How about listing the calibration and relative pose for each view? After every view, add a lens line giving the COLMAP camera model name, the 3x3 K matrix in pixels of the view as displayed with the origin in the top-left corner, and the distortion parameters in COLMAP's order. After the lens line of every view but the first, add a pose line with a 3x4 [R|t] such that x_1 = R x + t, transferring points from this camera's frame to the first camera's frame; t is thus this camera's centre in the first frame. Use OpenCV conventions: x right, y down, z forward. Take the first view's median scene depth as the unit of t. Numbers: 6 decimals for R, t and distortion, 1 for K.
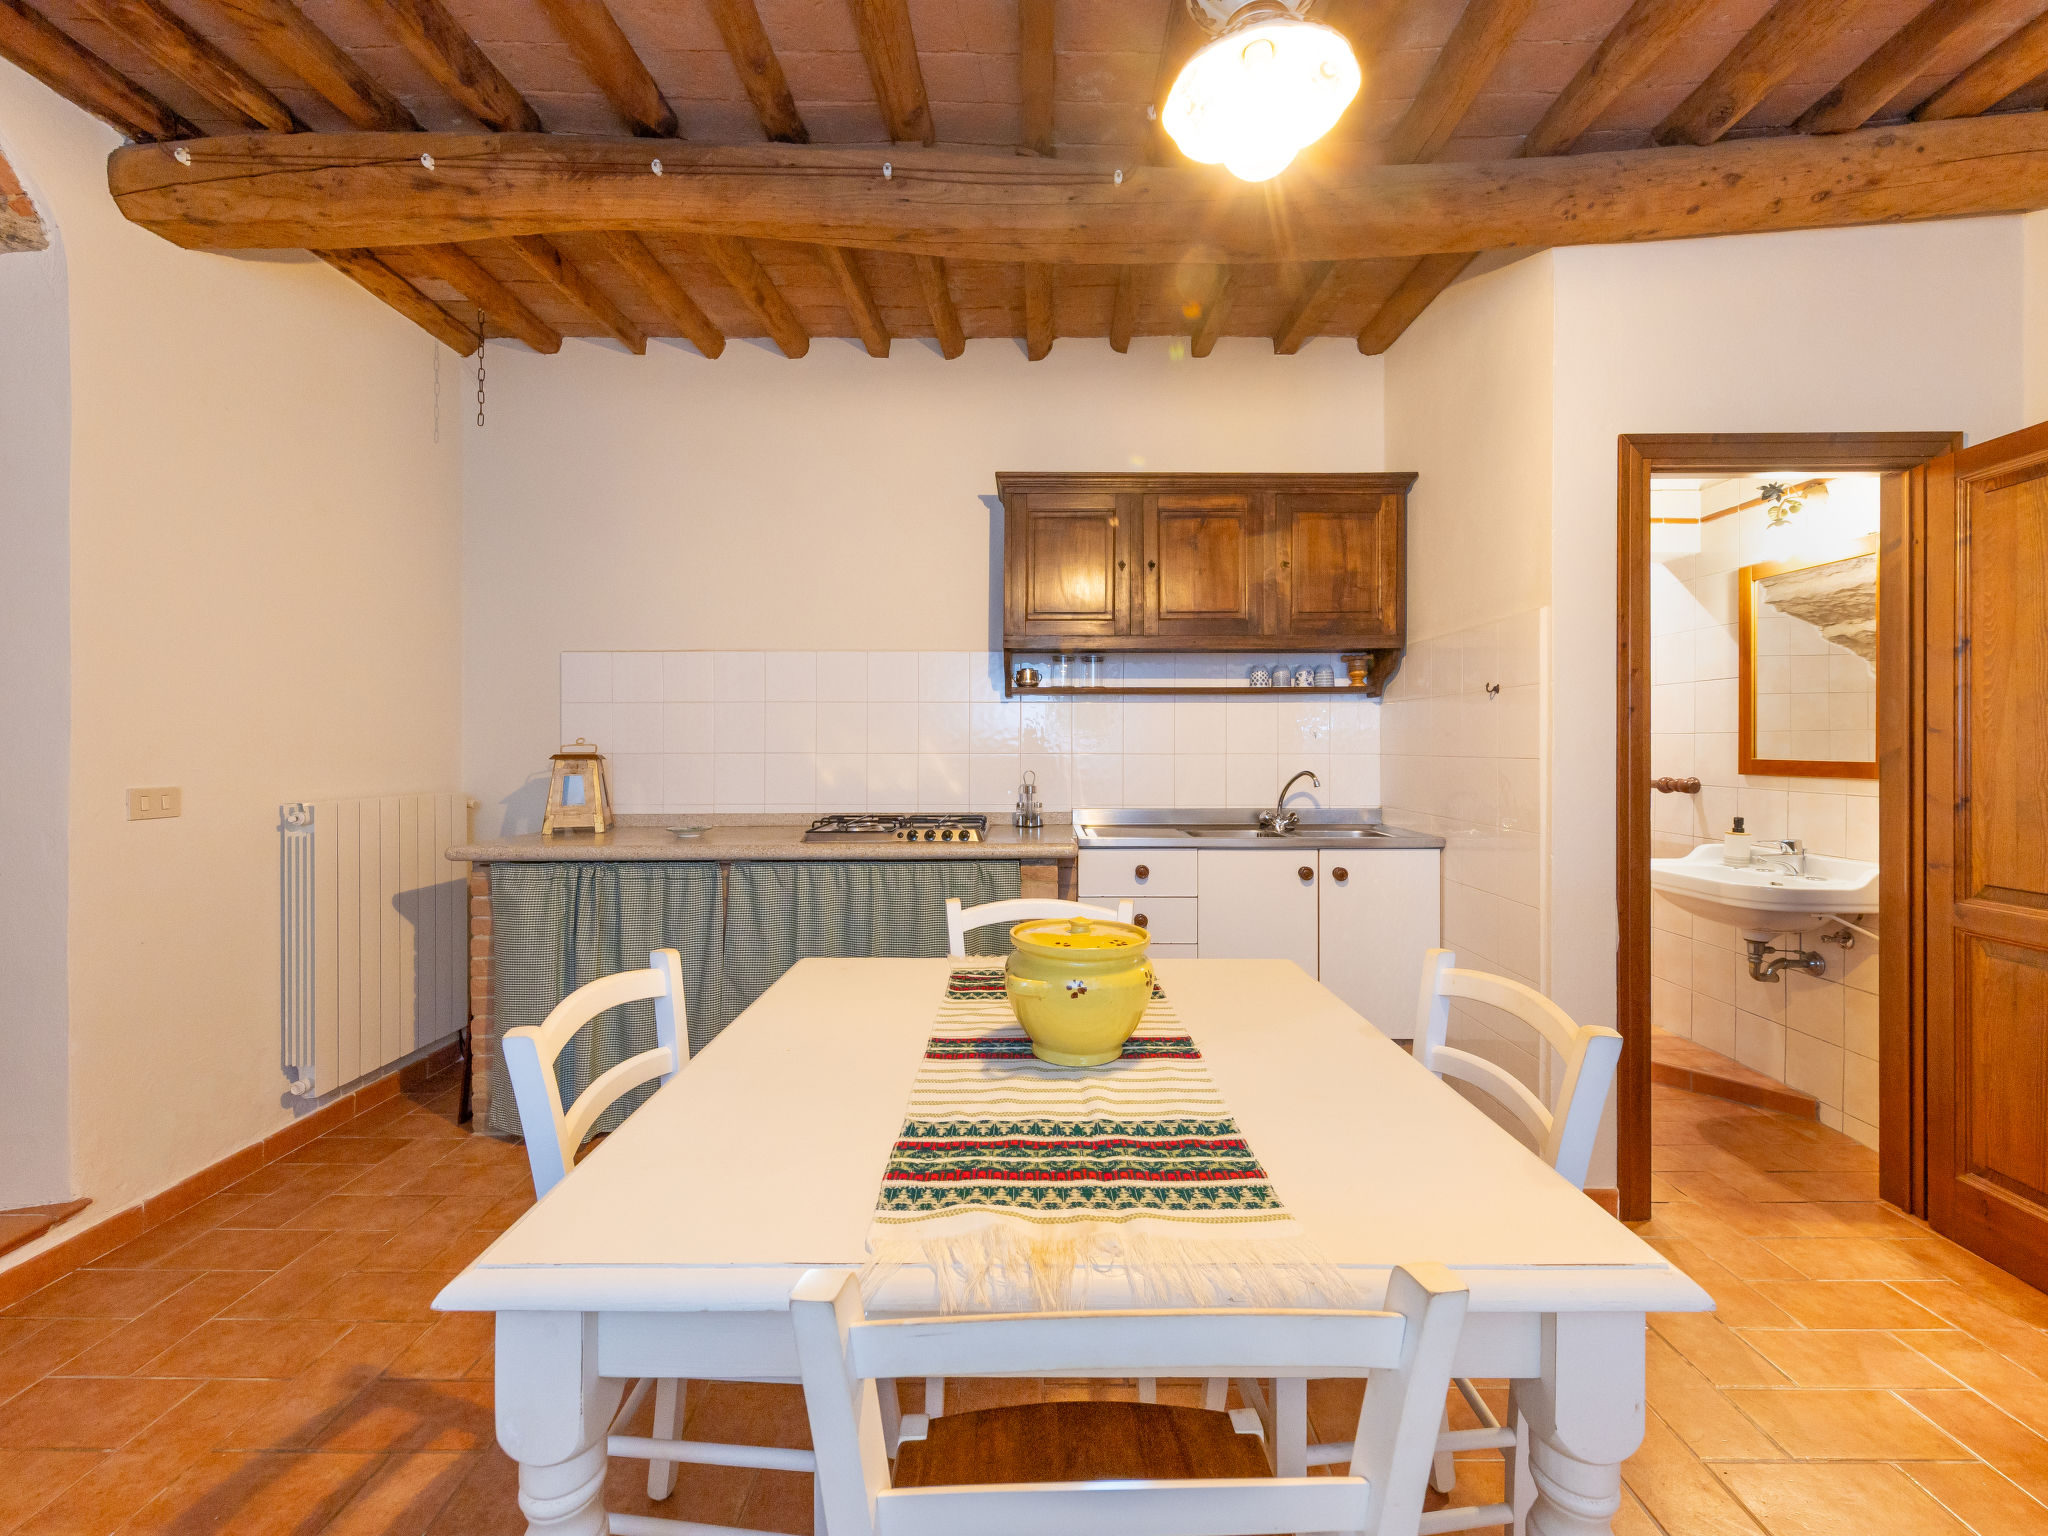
lens RADIAL K [[791.3, 0, 1025.0], [0, 791.3, 756.8], [0, 0, 1]] dist [0.003582, 0.000298]
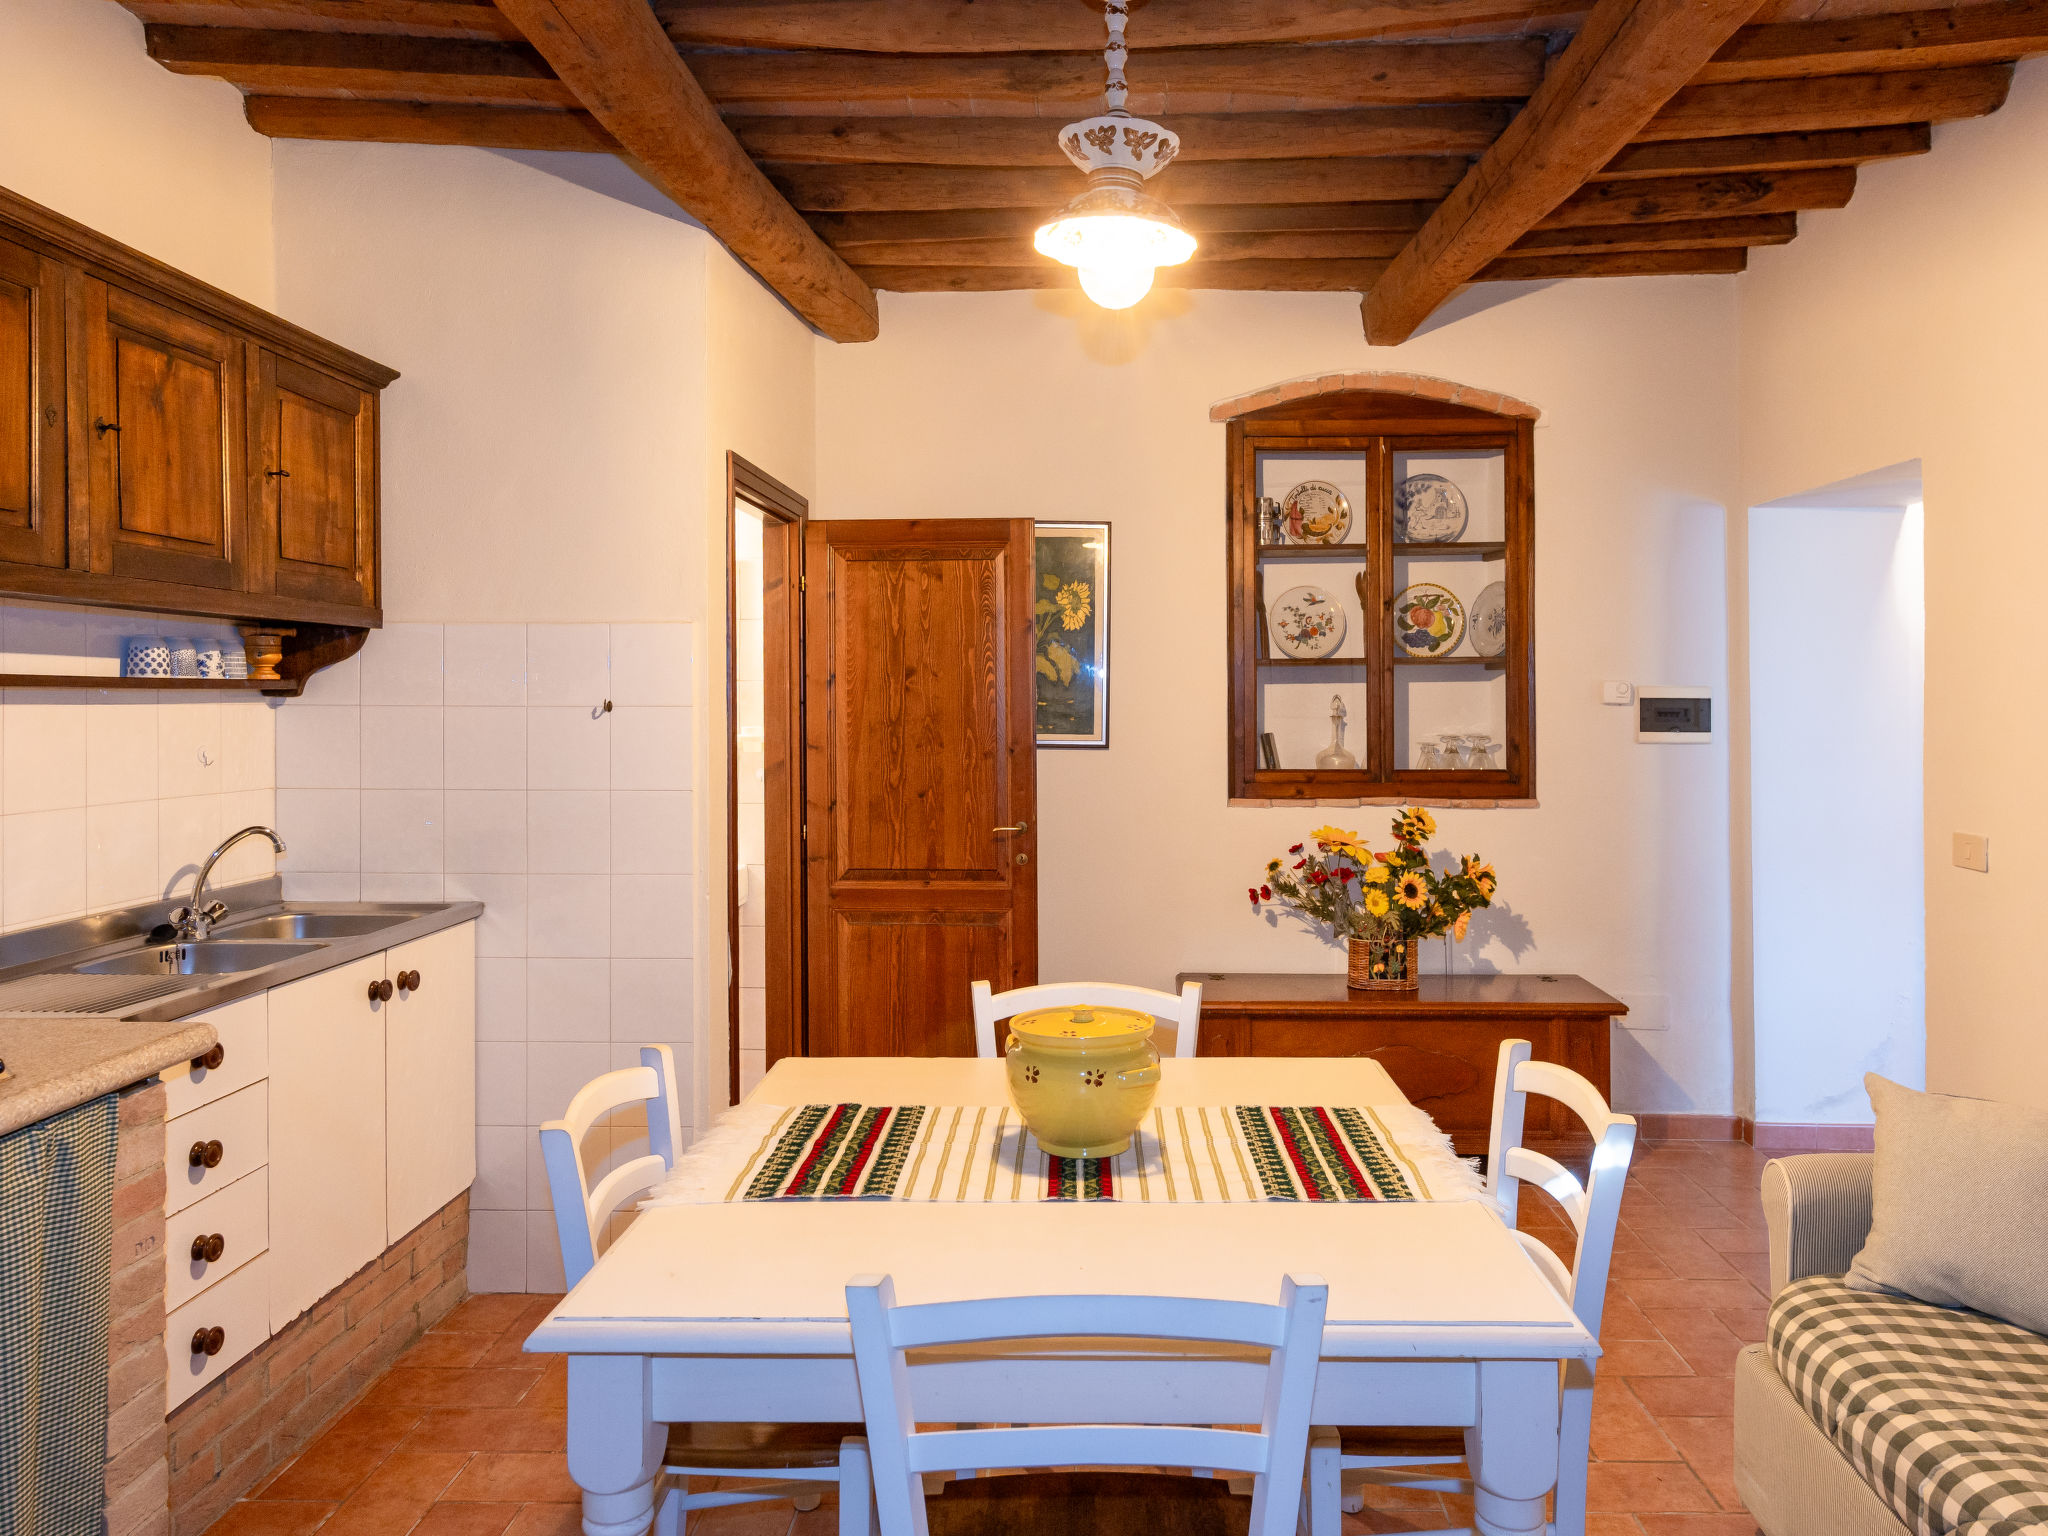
lens RADIAL K [[1363.3, 0, 1026.8], [0, 1363.3, 753.5], [0, 0, 1]] dist [0.002038, 0.001635]
pose [[0.050236, -0.037446, 0.998035, -0.695340], [0.015578, 0.999205, 0.036706, -0.072194], [-0.998616, 0.013703, 0.050779, 0.435248]]
